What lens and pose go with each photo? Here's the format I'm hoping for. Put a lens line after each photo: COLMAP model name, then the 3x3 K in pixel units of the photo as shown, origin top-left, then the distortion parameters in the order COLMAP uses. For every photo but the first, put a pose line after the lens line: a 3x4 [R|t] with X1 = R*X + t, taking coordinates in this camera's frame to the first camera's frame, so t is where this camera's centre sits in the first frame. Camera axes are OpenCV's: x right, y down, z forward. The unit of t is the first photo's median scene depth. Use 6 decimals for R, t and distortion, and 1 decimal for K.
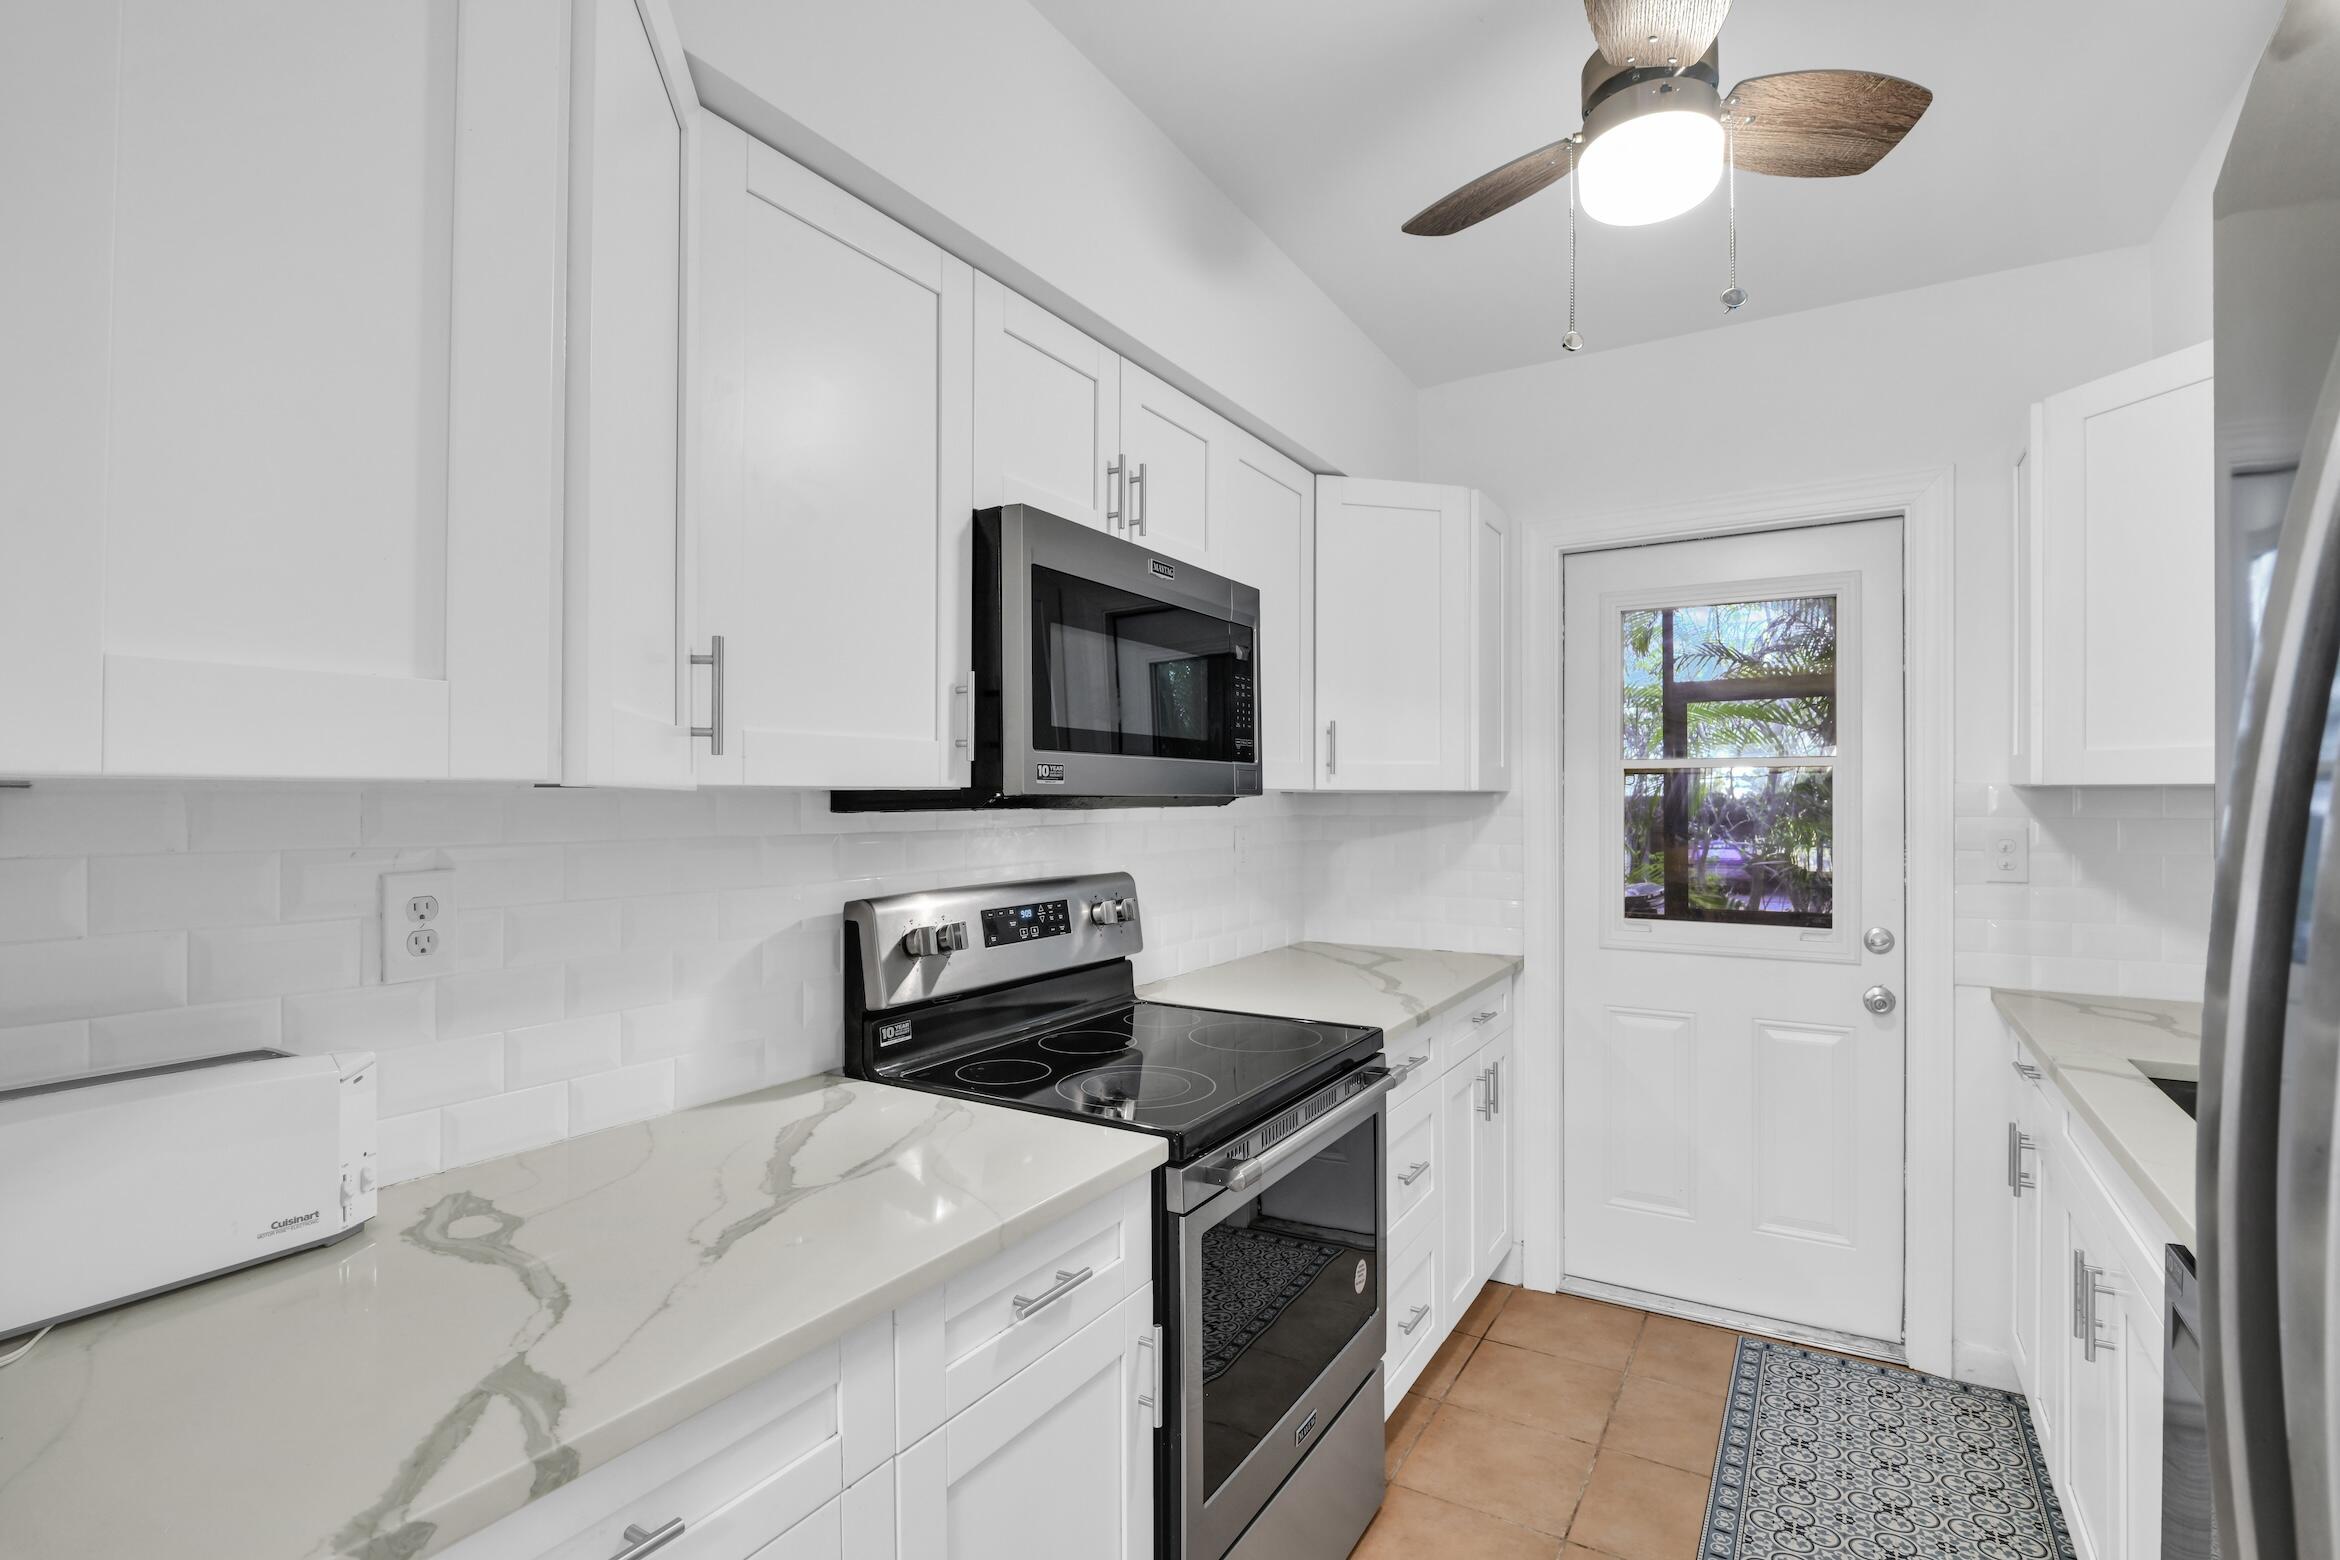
lens RADIAL K [[1100.5, 0, 1161.8], [0, 1100.5, 785.3], [0, 0, 1]] dist [-0.013682, -0.000204]
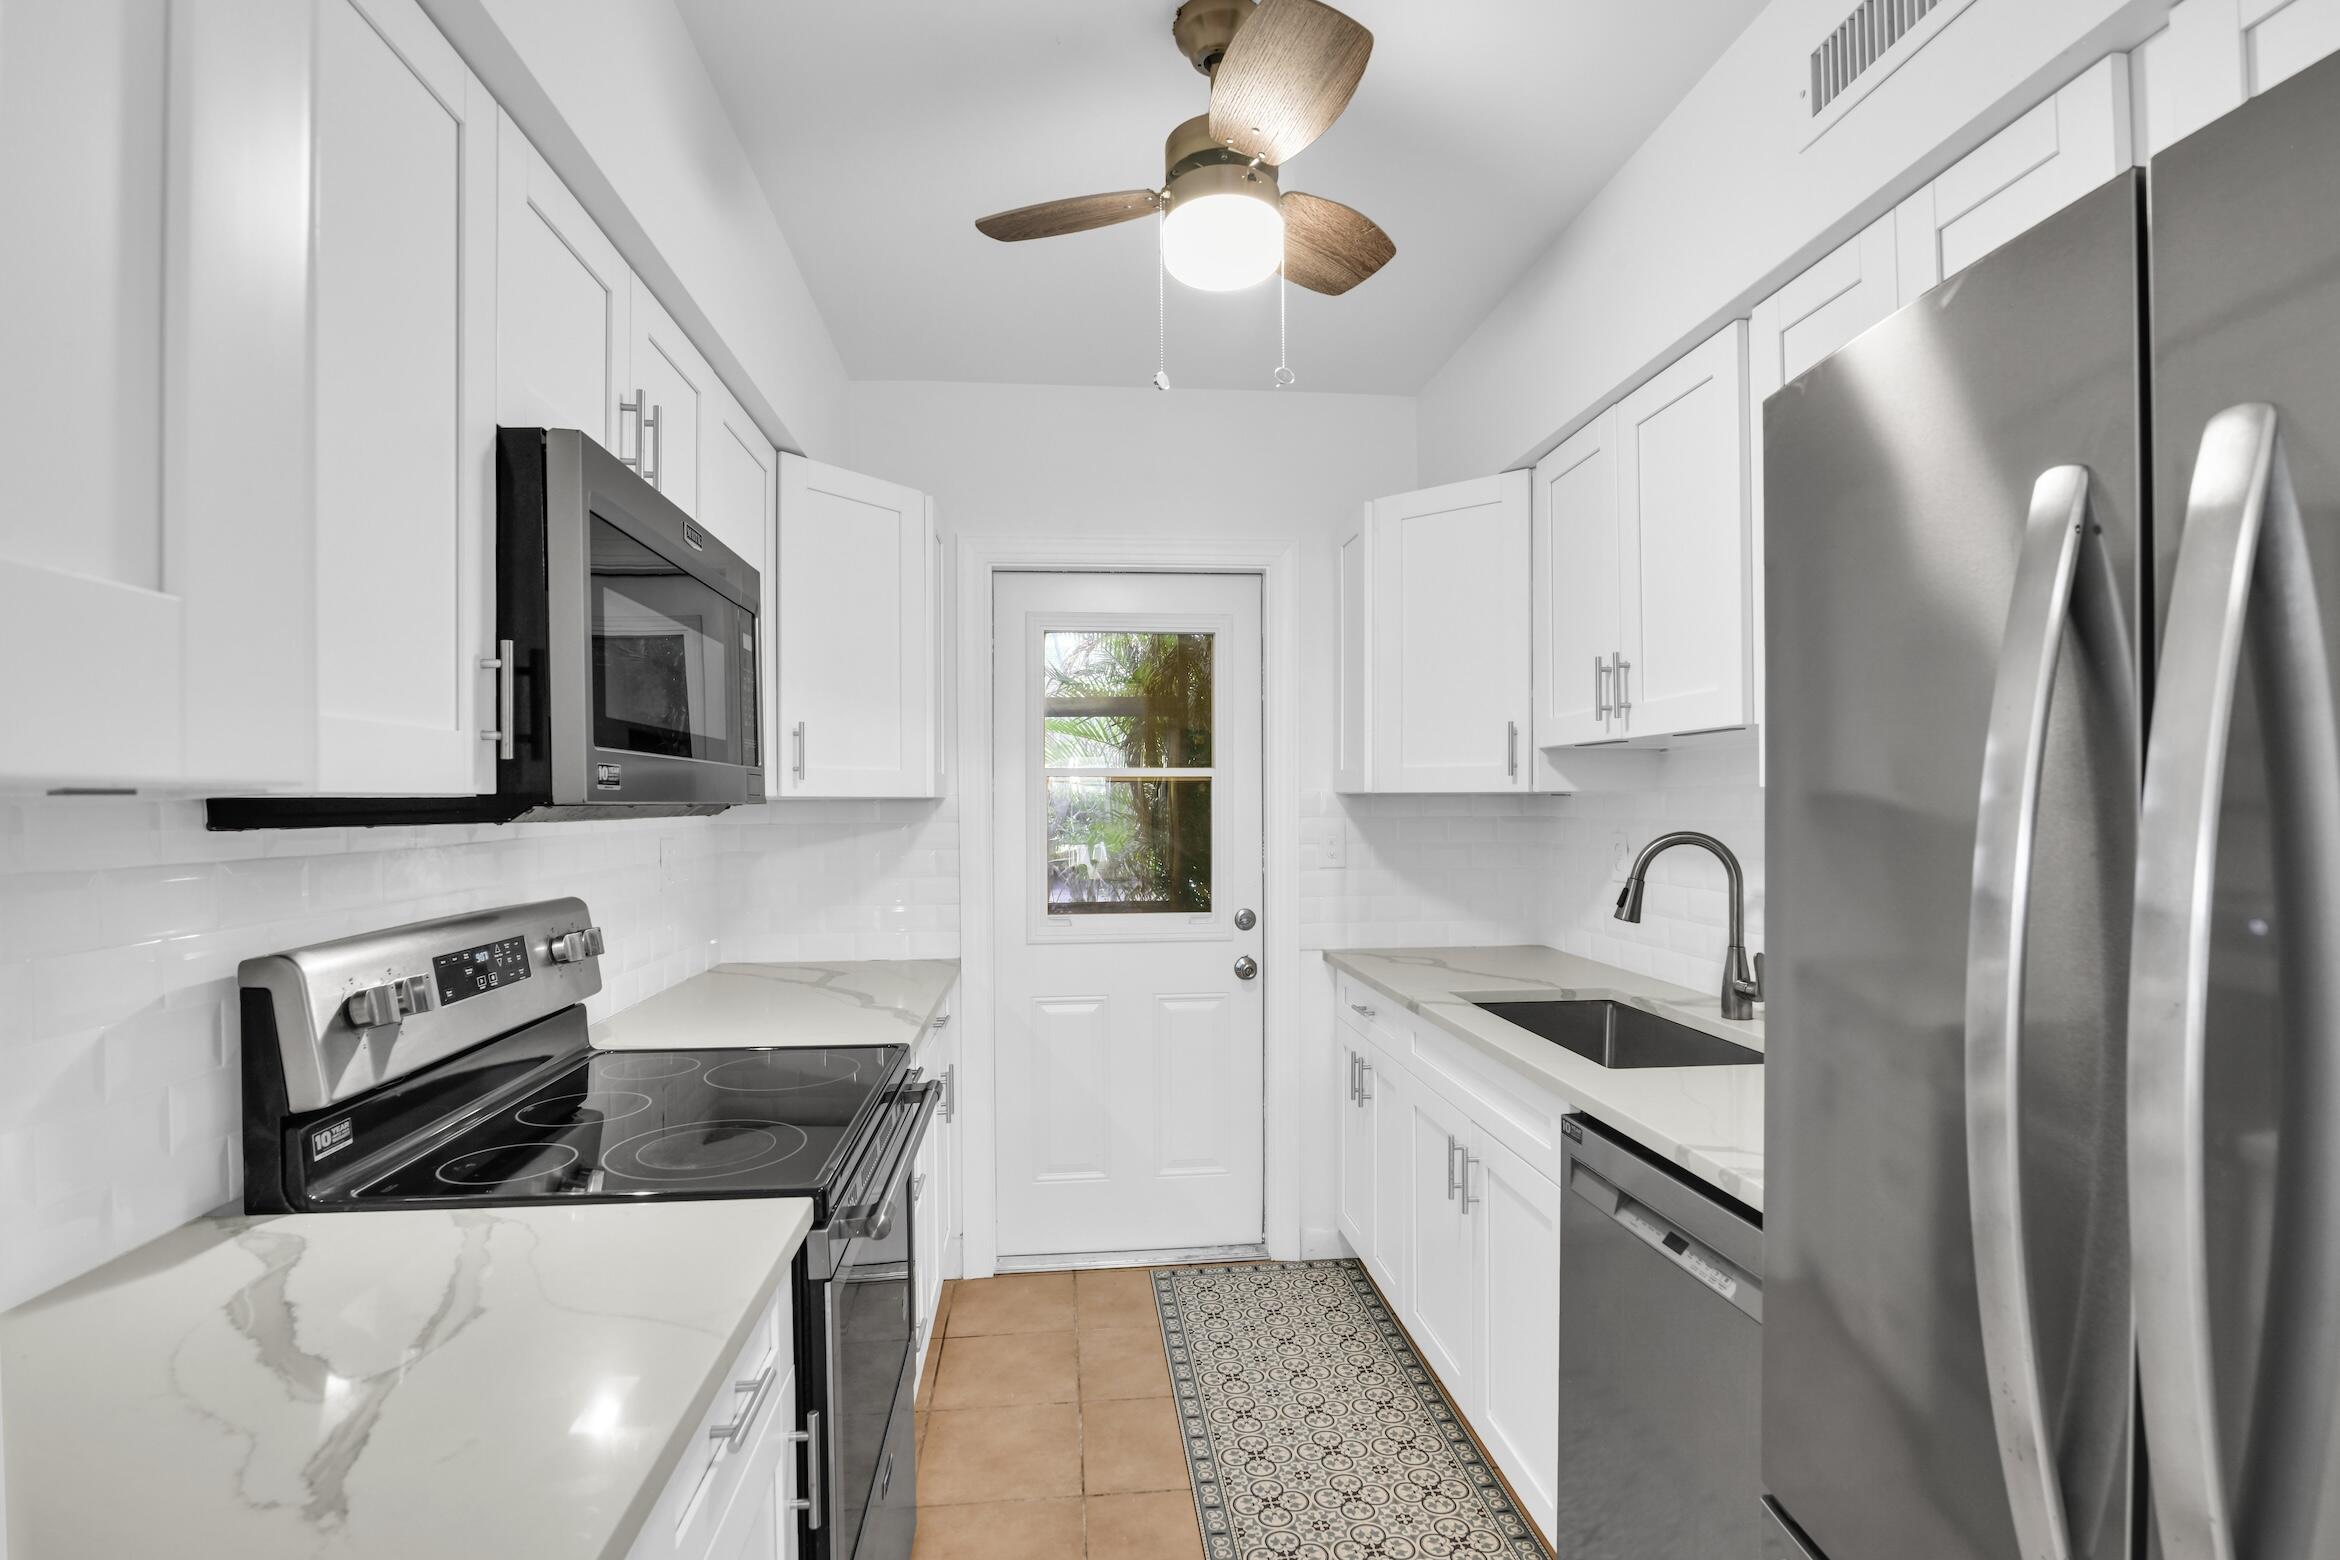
lens RADIAL K [[1100.5, 0, 1169.2], [0, 1100.5, 804.3], [0, 0, 1]] dist [-0.013682, -0.000204]
pose [[0.795743, -0.004624, 0.605617, -0.195063], [-0.002536, 0.999937, 0.010967, -0.000246], [-0.605630, -0.010263, 0.795681, 0.091736]]
